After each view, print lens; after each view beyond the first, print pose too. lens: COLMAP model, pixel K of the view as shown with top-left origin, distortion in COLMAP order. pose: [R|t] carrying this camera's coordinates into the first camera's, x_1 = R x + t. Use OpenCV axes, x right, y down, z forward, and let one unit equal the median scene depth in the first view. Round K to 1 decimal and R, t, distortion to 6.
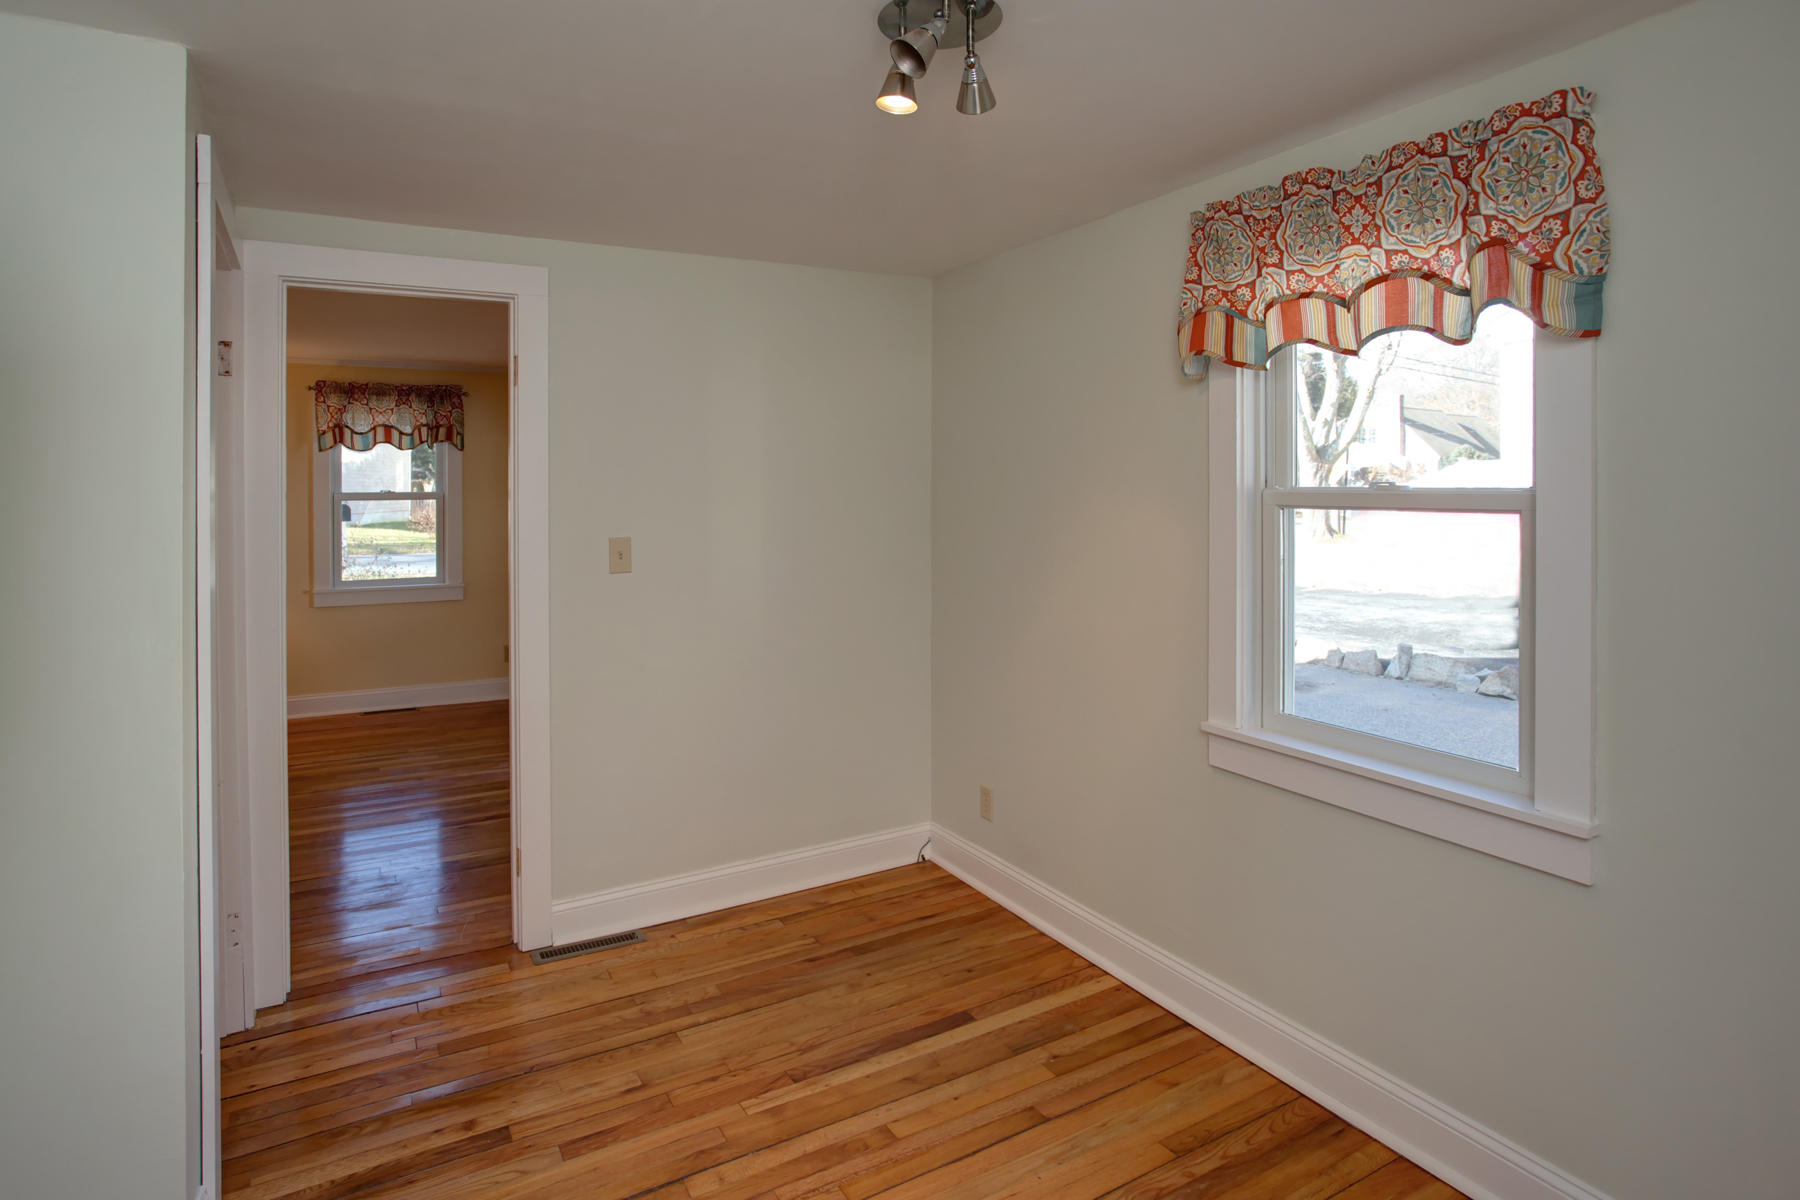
lens RADIAL K [[938.6, 0, 875.3], [0, 938.6, 499.8], [0, 0, 1]] dist [-0.054466, 0.024218]
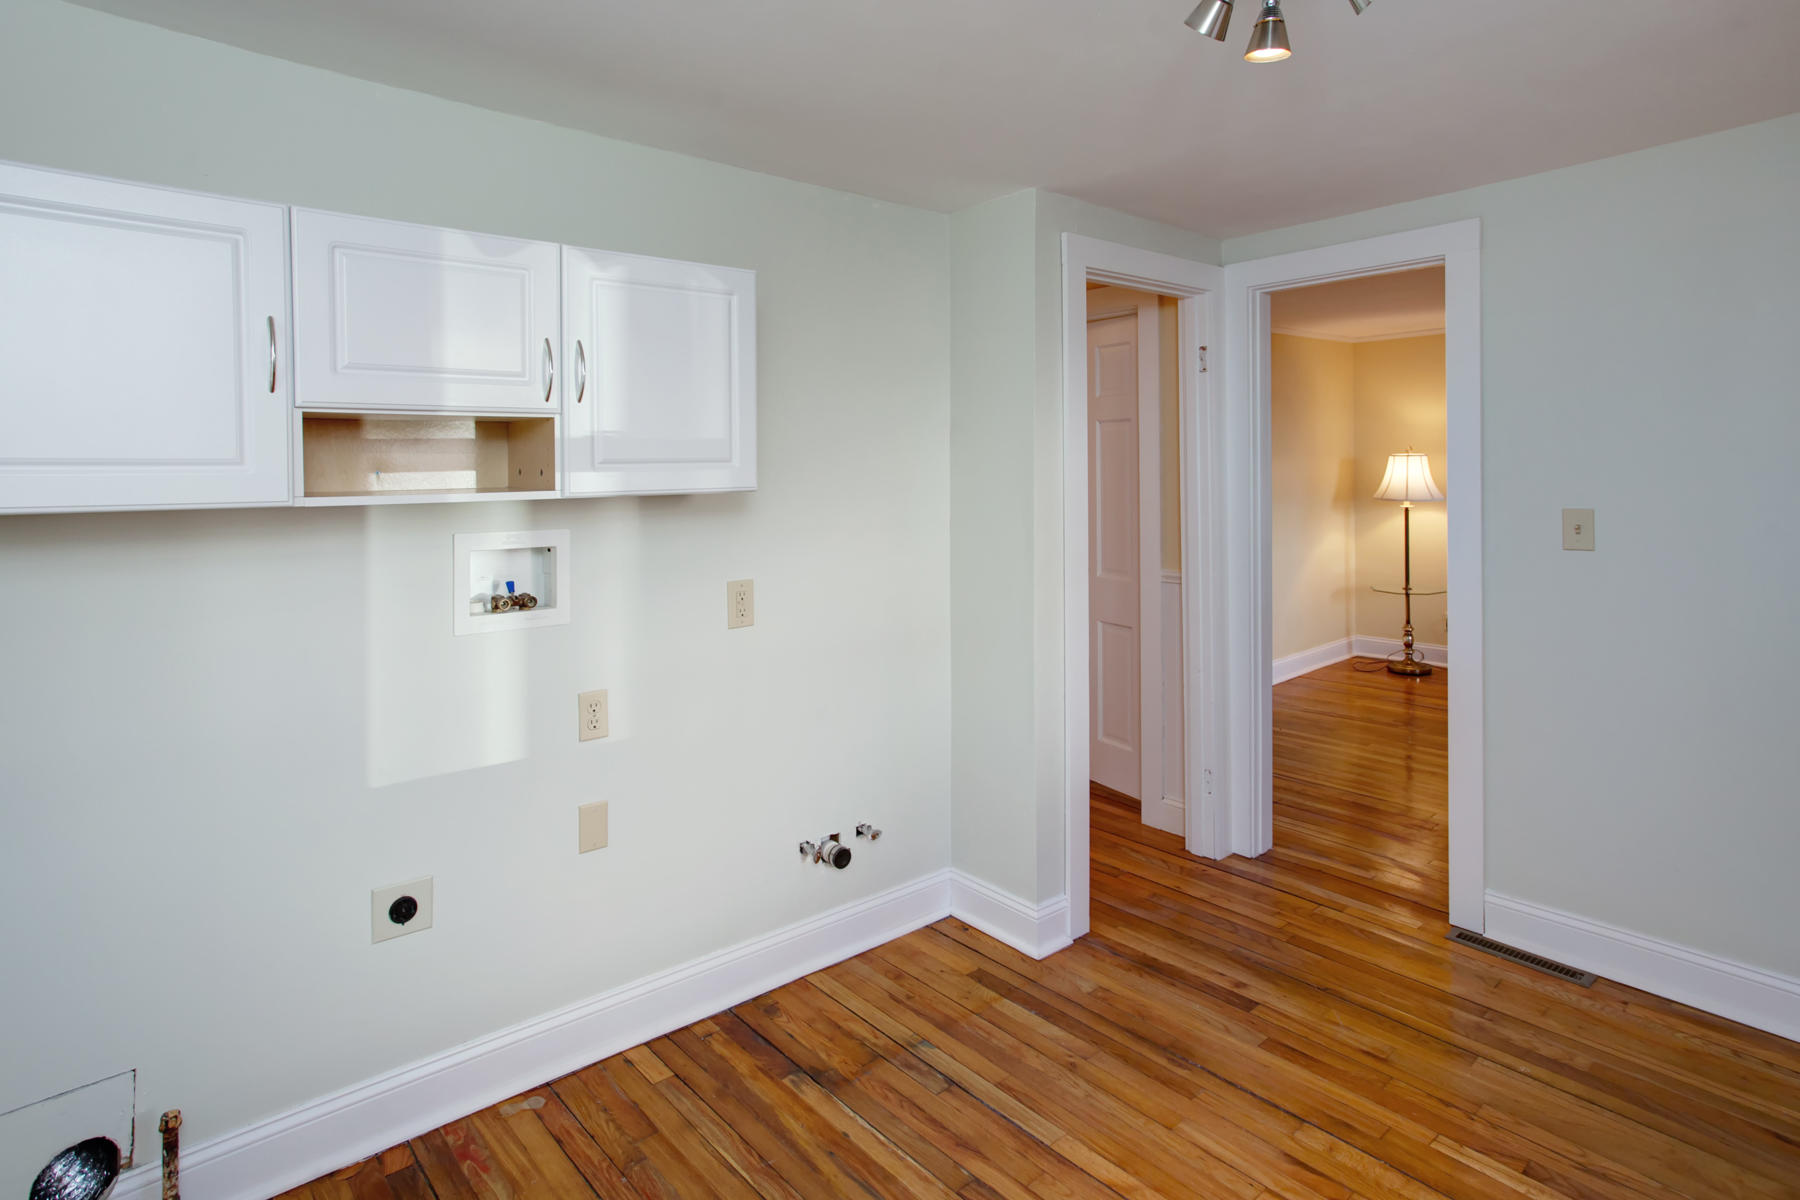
lens RADIAL K [[938.6, 0, 876.8], [0, 938.6, 507.4], [0, 0, 1]] dist [-0.054466, 0.024218]
pose [[0.182318, 0.046513, -0.982139, 0.539729], [0.000601, 0.998875, 0.047418, -0.001874], [0.983239, -0.009235, 0.182085, 0.269261]]
